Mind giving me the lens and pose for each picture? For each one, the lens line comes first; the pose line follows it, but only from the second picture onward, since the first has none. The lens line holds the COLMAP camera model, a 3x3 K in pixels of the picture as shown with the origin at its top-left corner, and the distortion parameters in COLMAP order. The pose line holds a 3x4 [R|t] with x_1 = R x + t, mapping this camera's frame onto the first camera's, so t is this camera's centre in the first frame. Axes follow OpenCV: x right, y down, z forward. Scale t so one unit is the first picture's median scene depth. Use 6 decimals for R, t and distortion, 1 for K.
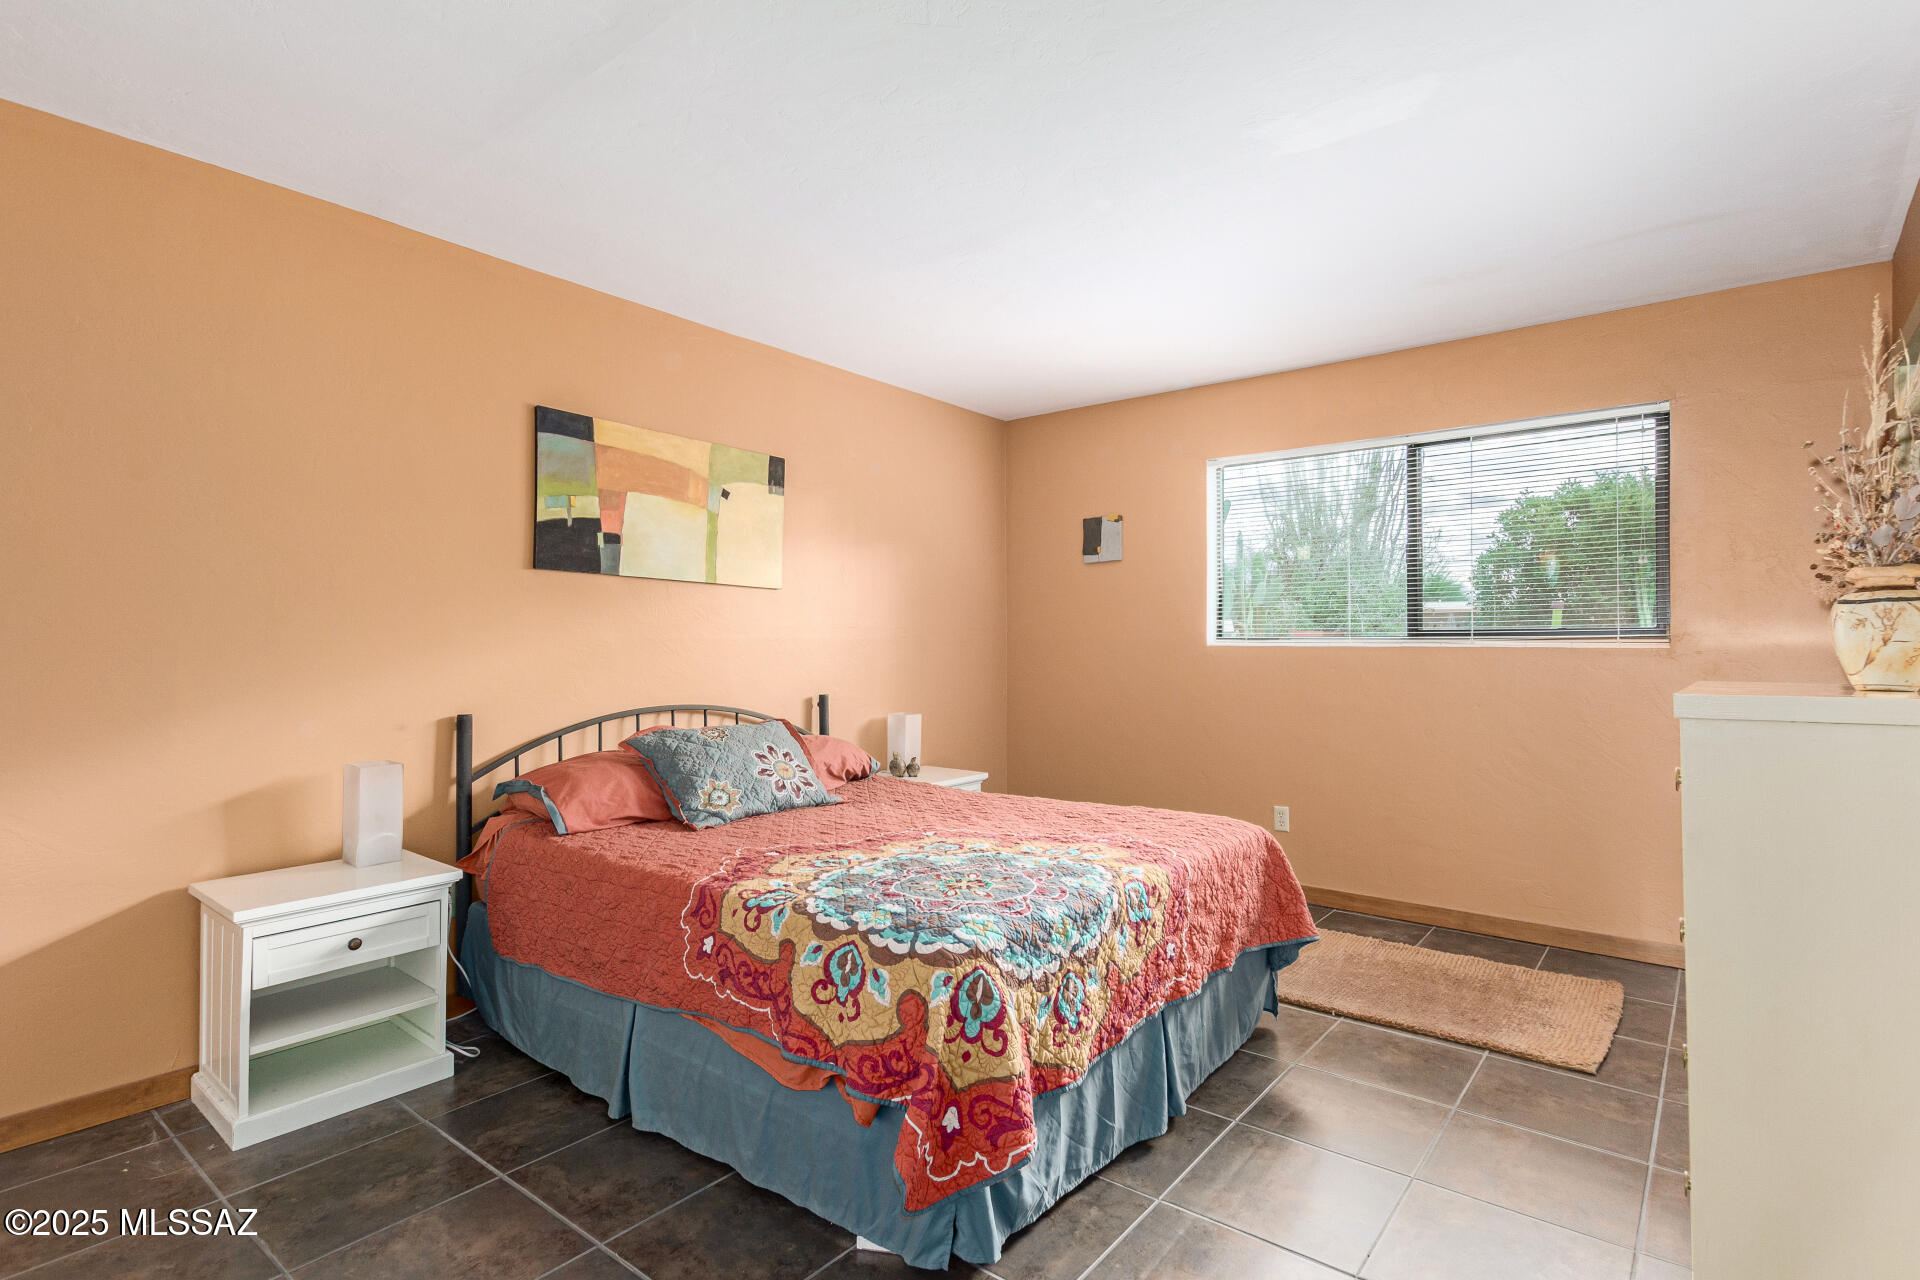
lens RADIAL K [[947.7, 0, 978.6], [0, 947.7, 649.9], [0, 0, 1]] dist [0.012045, -0.000922]
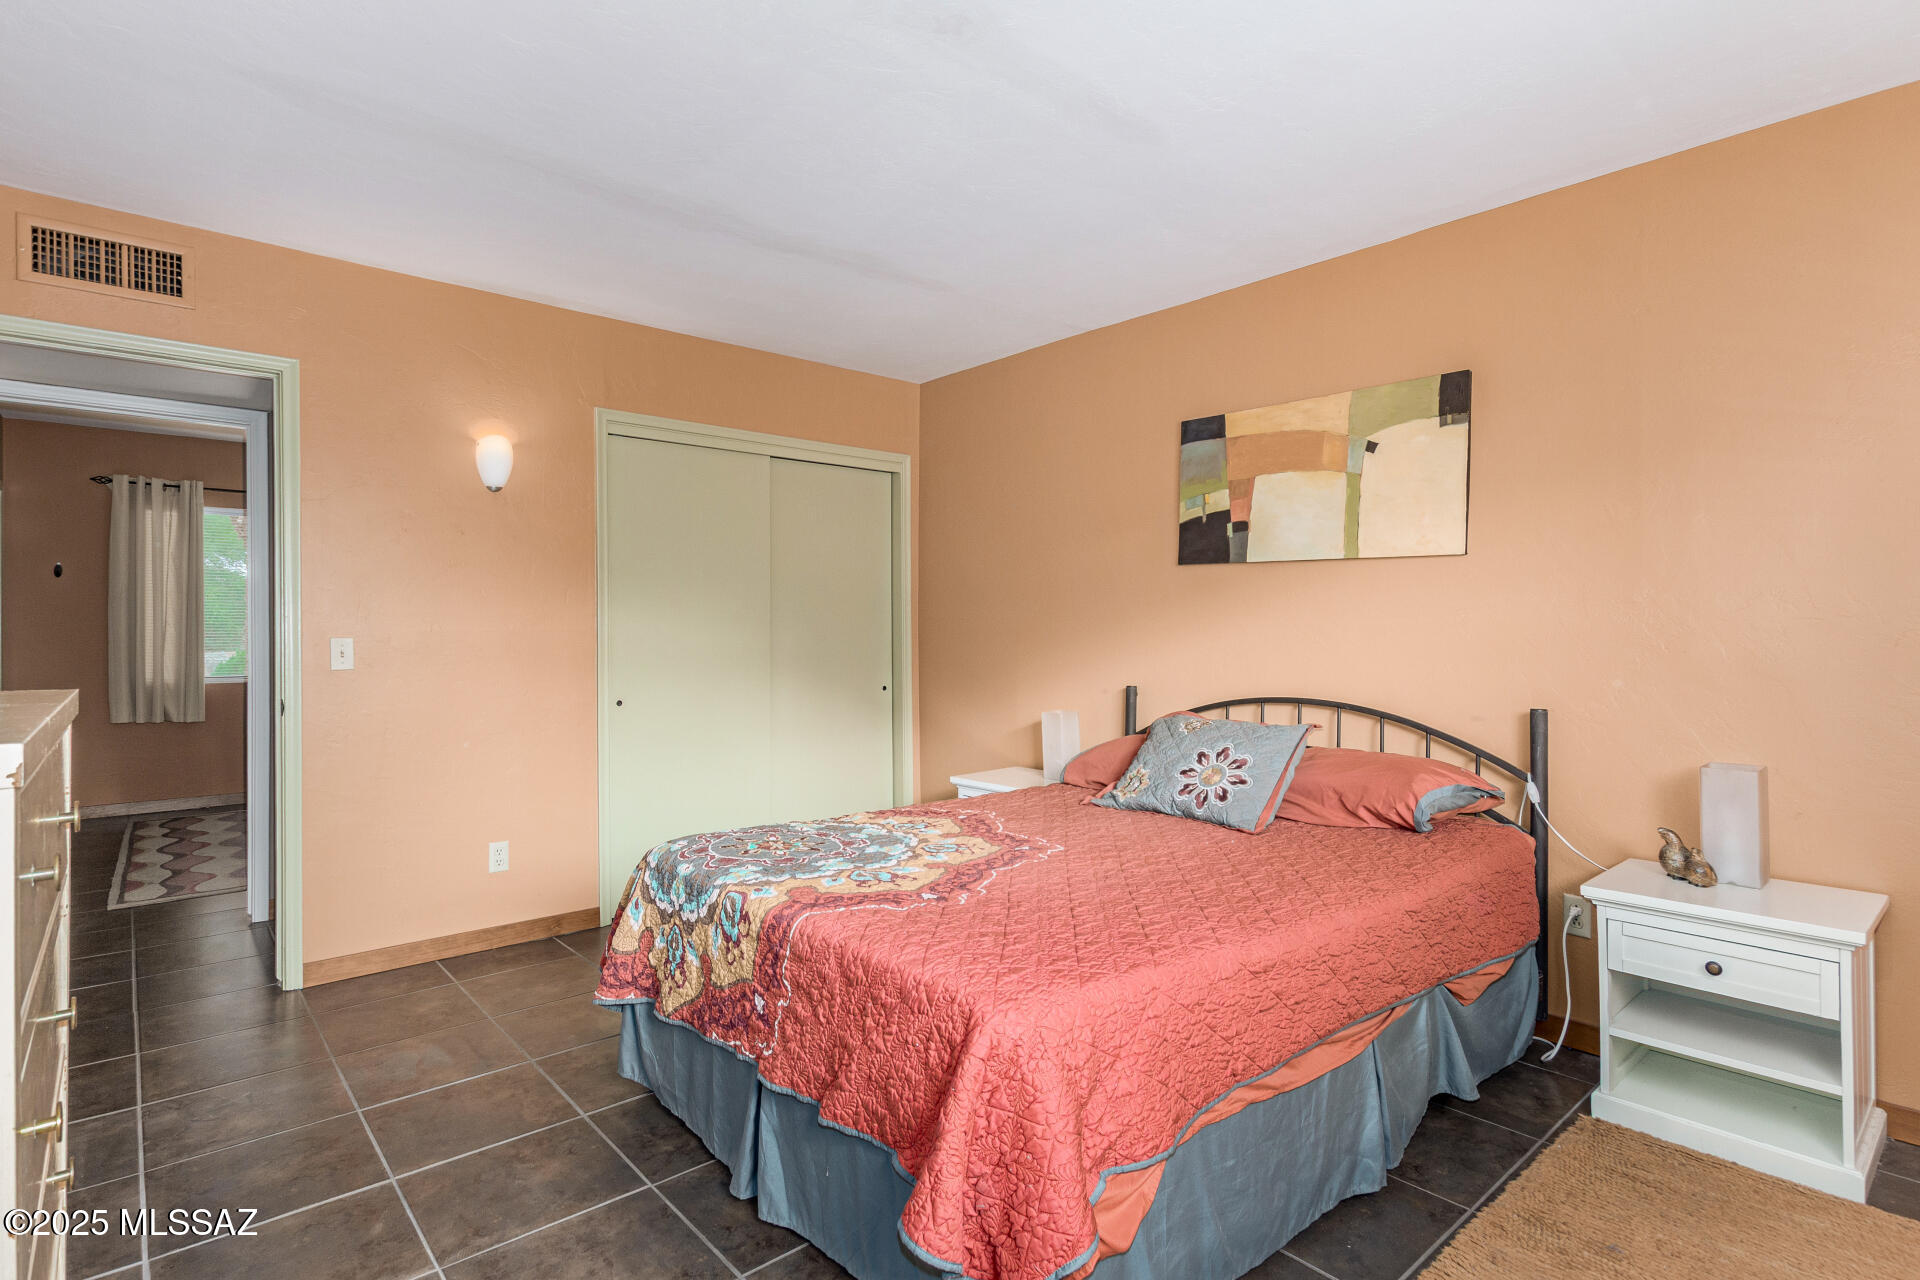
lens RADIAL K [[947.7, 0, 973.7], [0, 947.7, 635.0], [0, 0, 1]] dist [0.012045, -0.000922]
pose [[-0.173604, 0.004094, -0.984807, 0.665380], [-0.008994, 0.999943, 0.005742, -0.005267], [0.984775, 0.009854, -0.173557, 0.903258]]
